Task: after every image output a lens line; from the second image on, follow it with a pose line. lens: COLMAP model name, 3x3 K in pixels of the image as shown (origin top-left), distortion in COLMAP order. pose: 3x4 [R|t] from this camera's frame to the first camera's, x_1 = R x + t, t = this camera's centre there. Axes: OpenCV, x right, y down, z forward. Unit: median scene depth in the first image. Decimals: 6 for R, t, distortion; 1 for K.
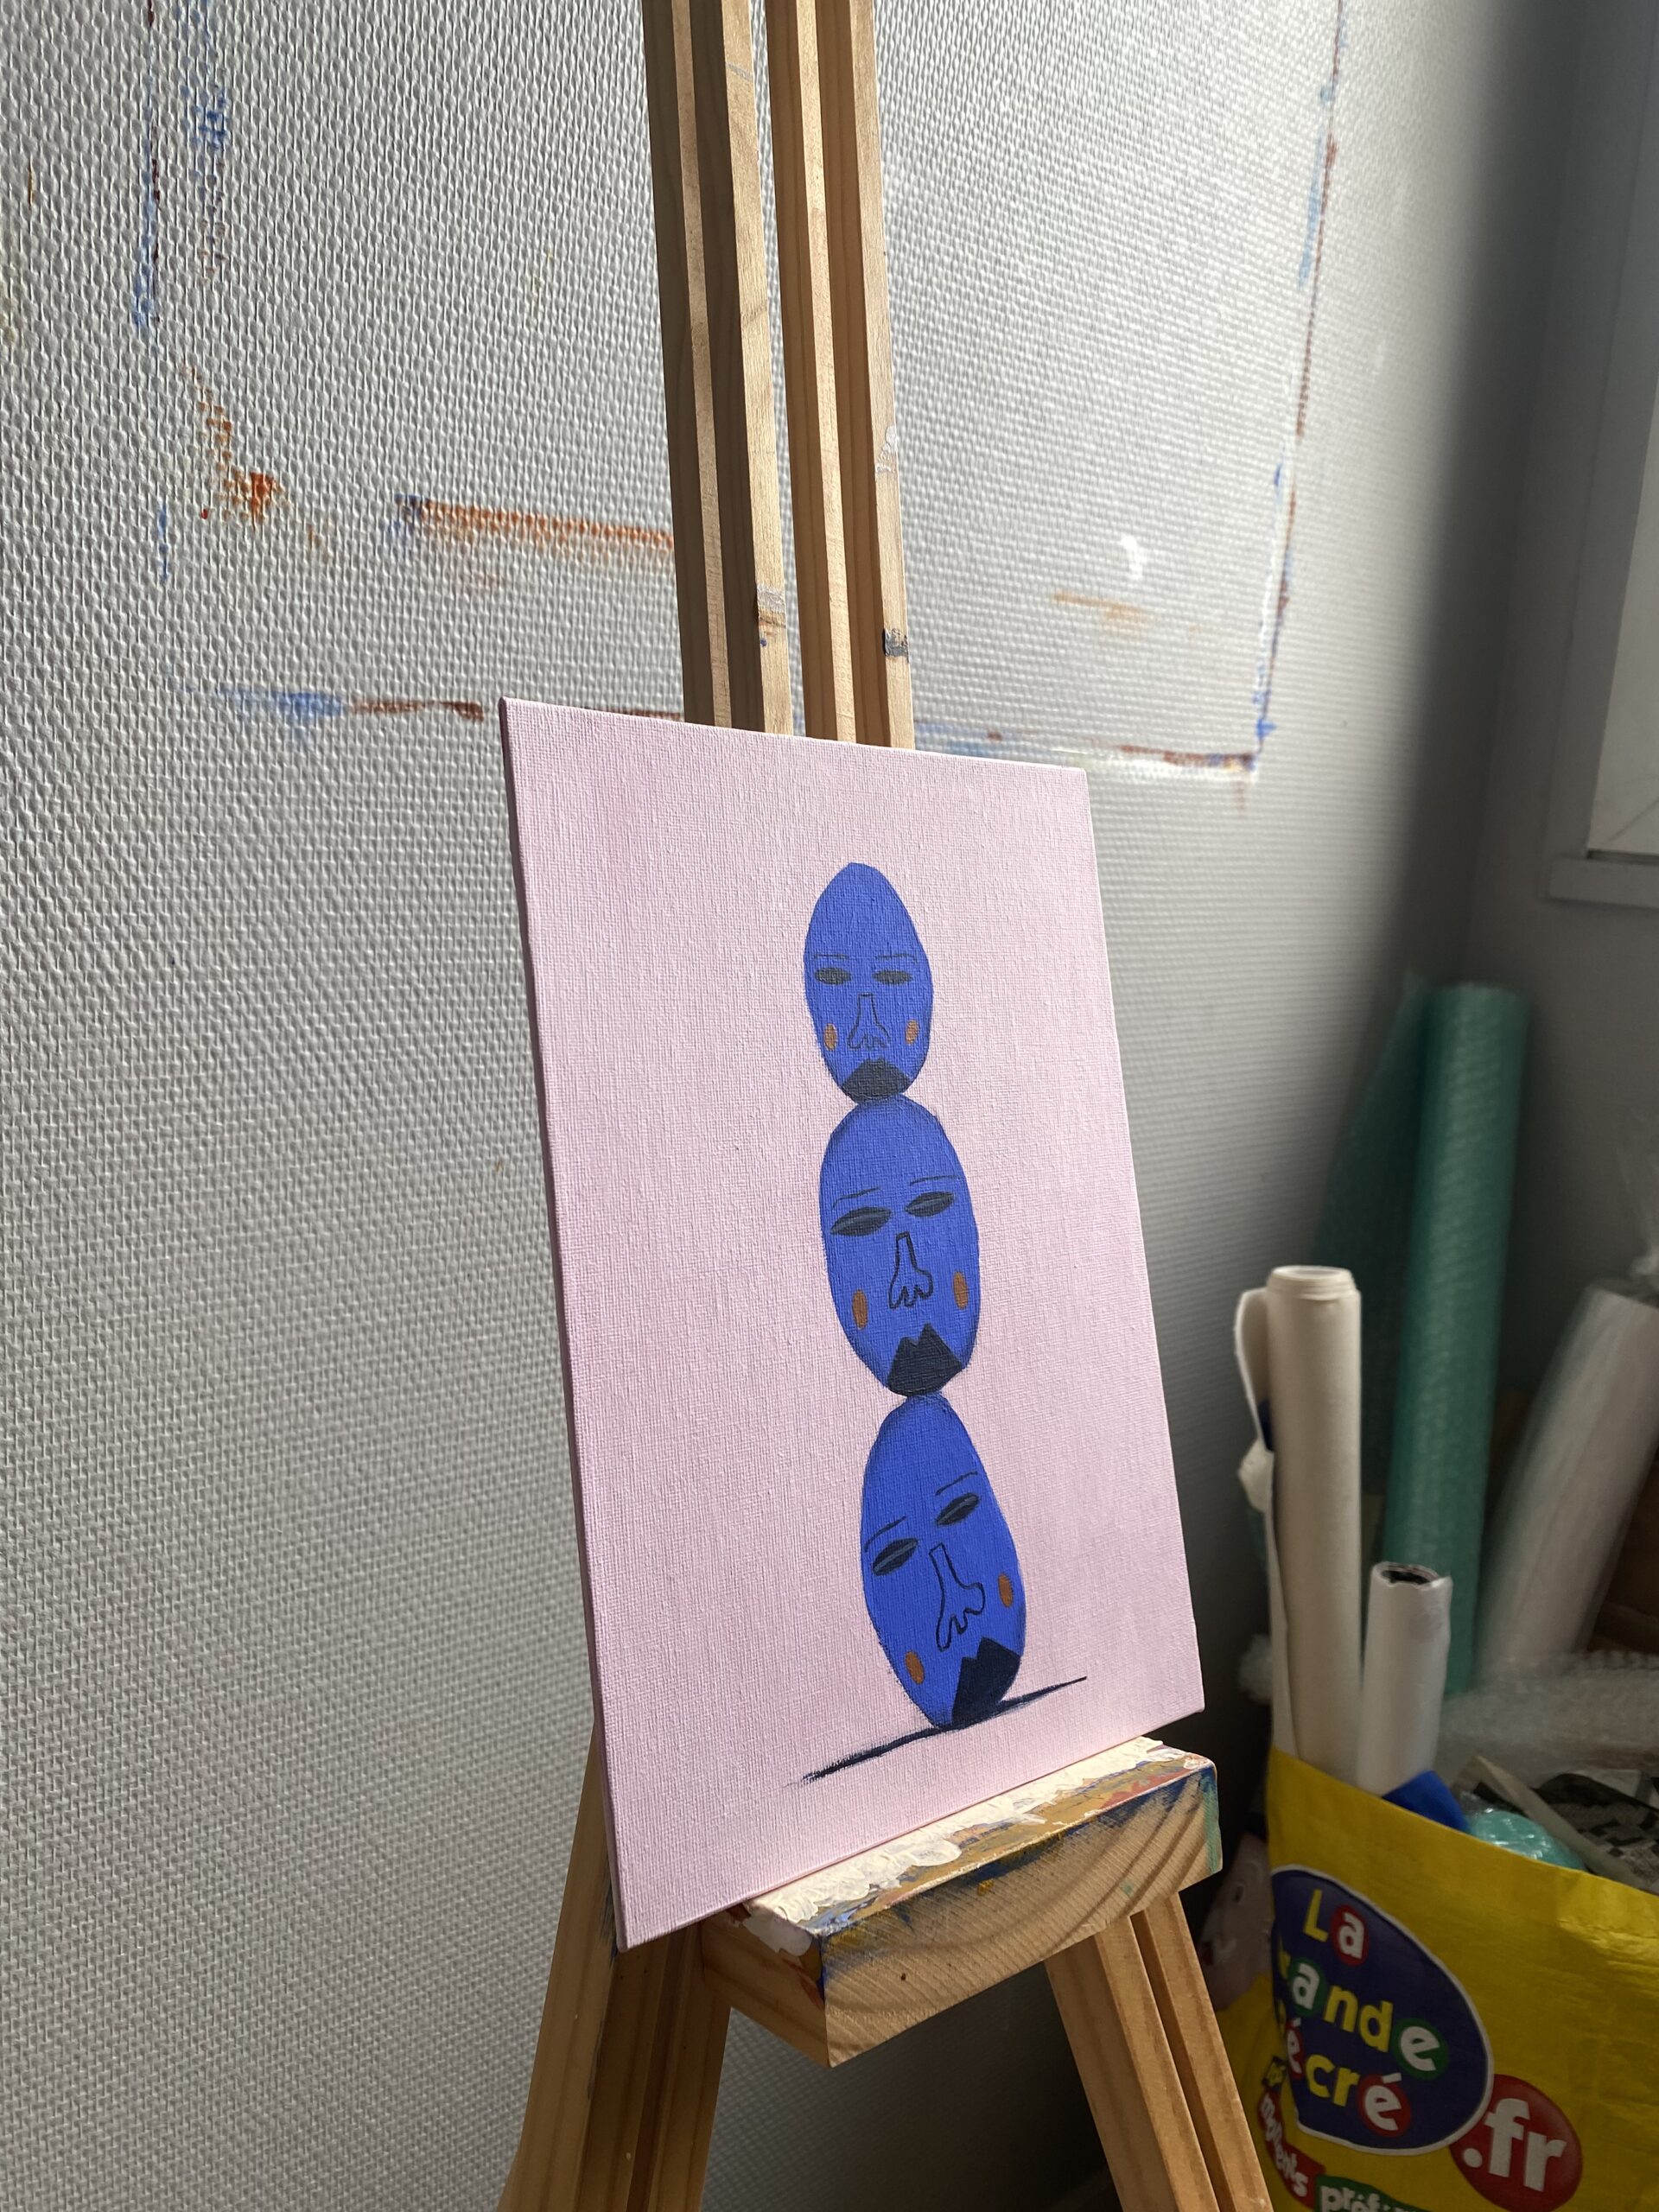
lens RADIAL K [[1700.3, 0, 830.9], [0, 1700.3, 1057.7], [0, 0, 1]] dist [0.001601, 0.001394]
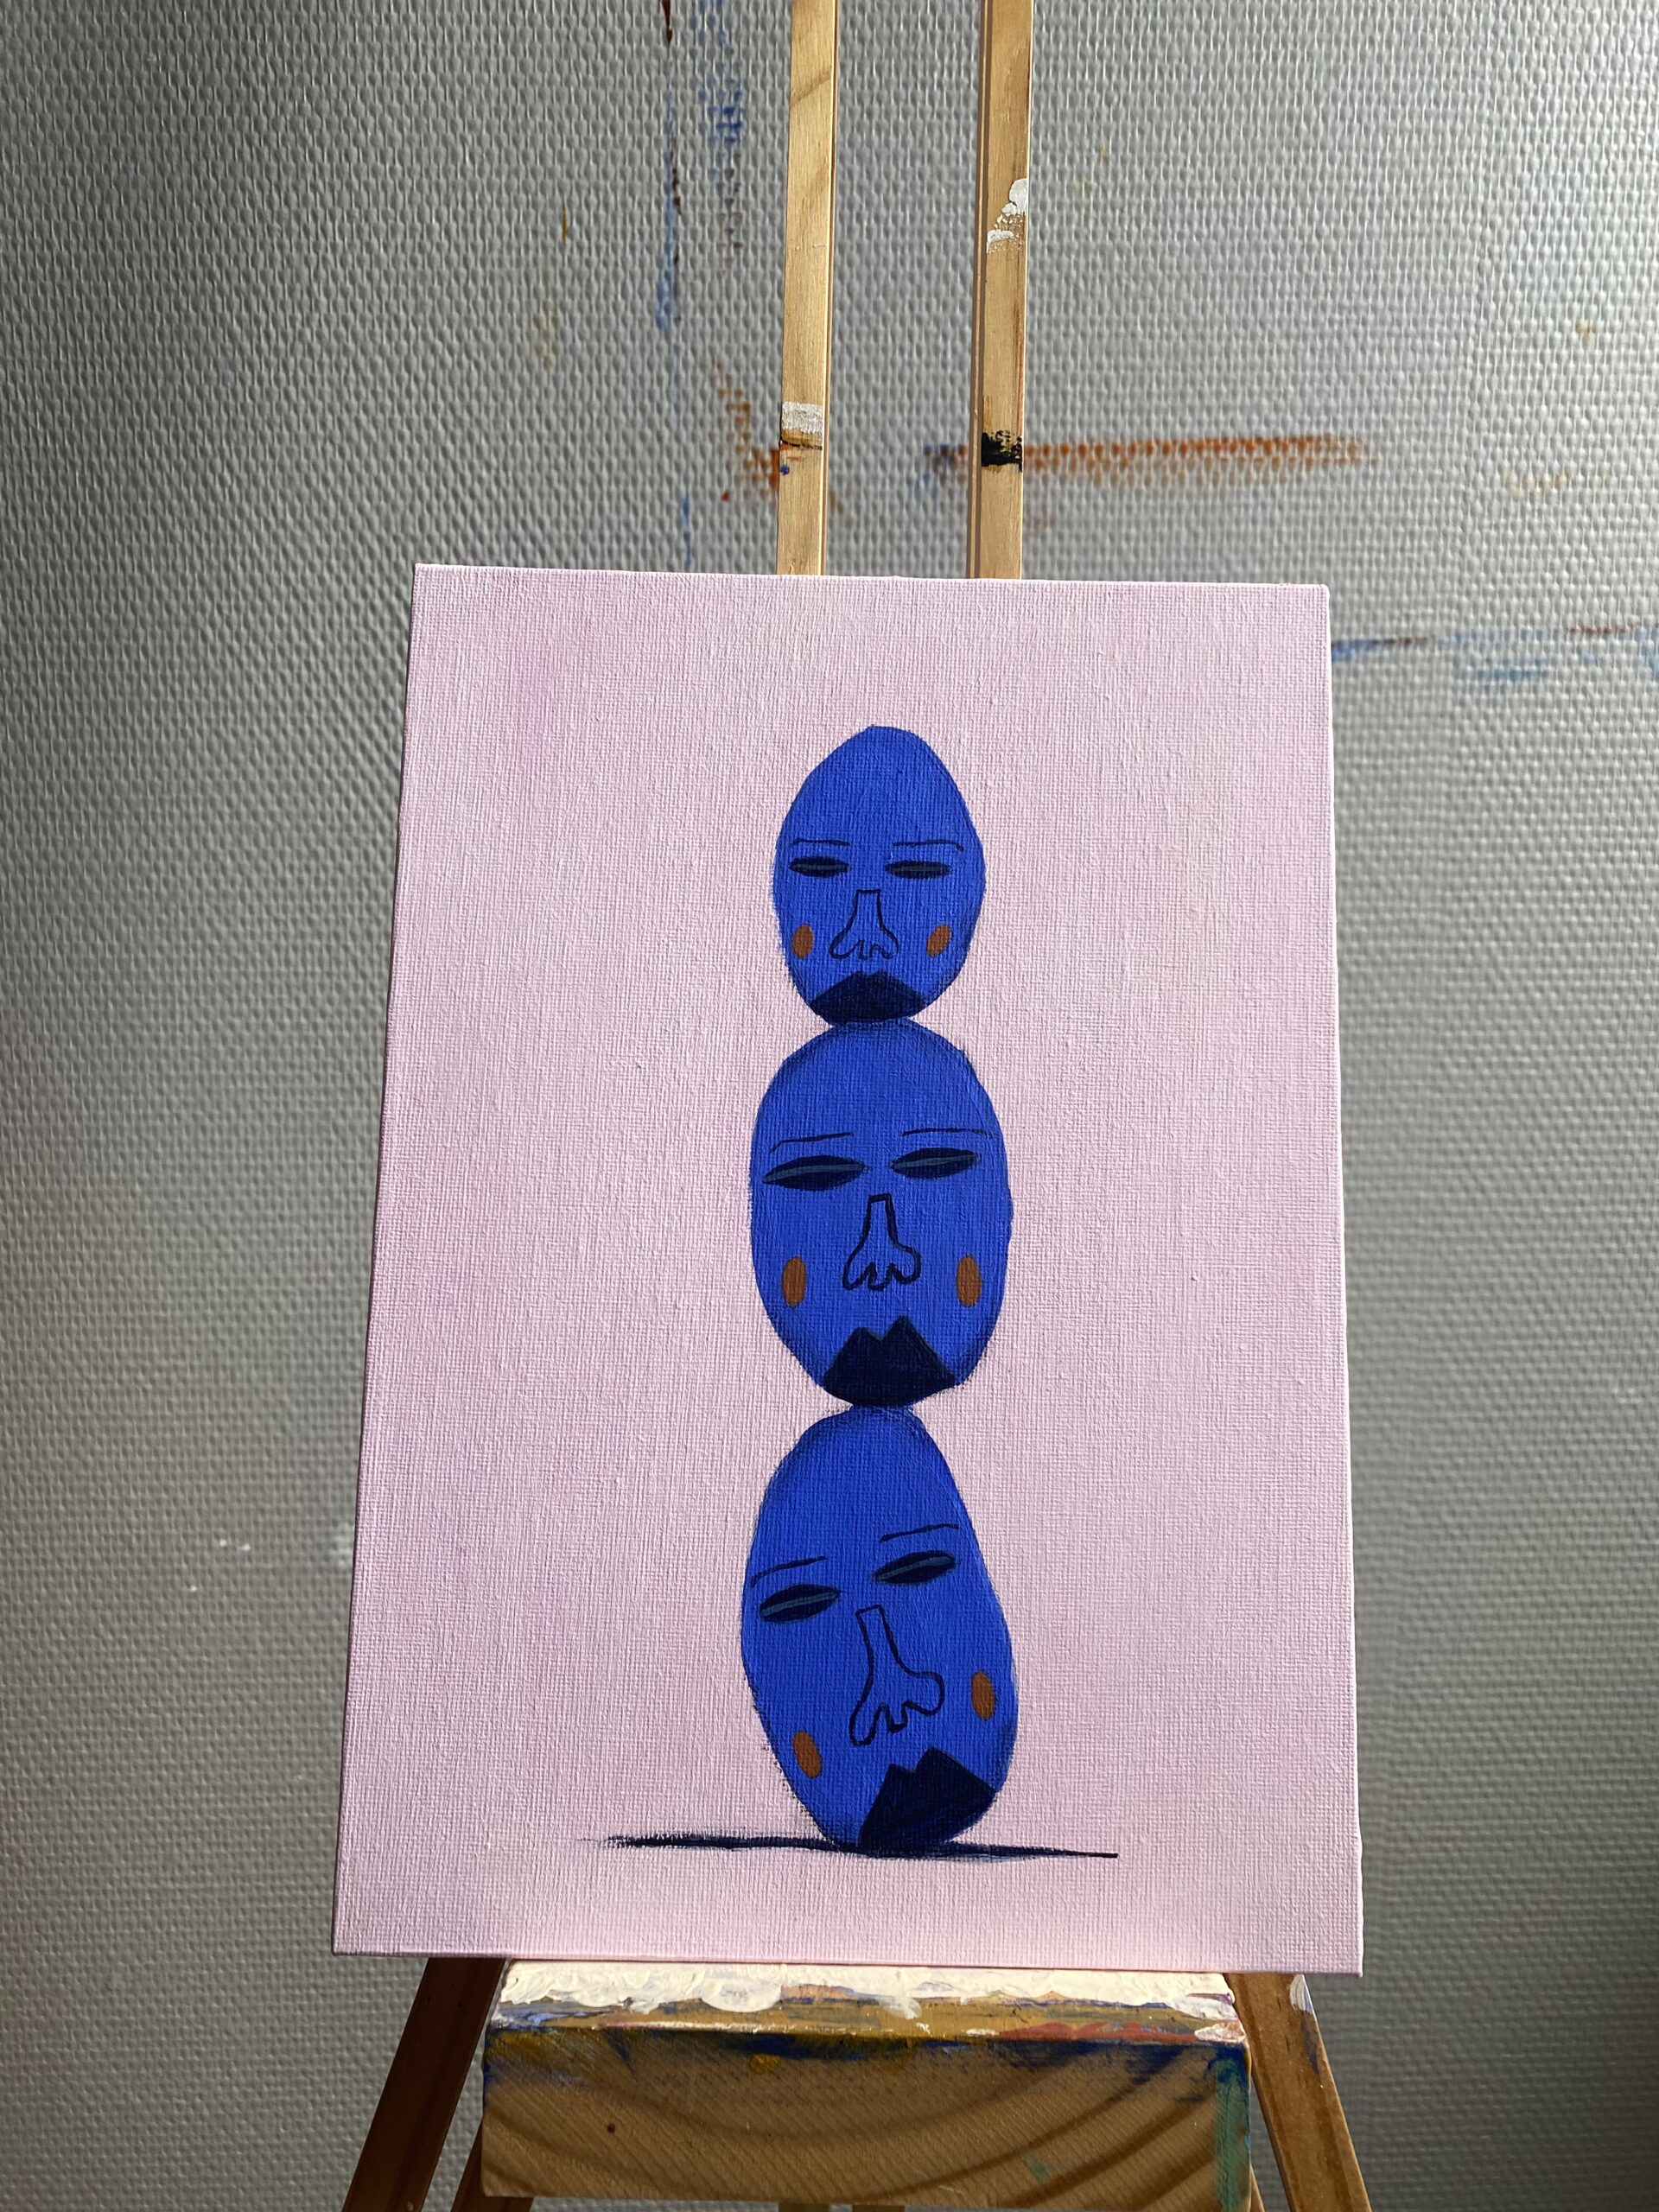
lens RADIAL K [[1677.6, 0, 831.3], [0, 1677.6, 1070.2], [0, 0, 1]] dist [-0.009346, 0.010805]
pose [[0.776436, 0.030880, -0.629439, 0.349580], [-0.048194, 0.998783, -0.010450, 0.038641], [0.628351, 0.038449, 0.776979, 0.272122]]
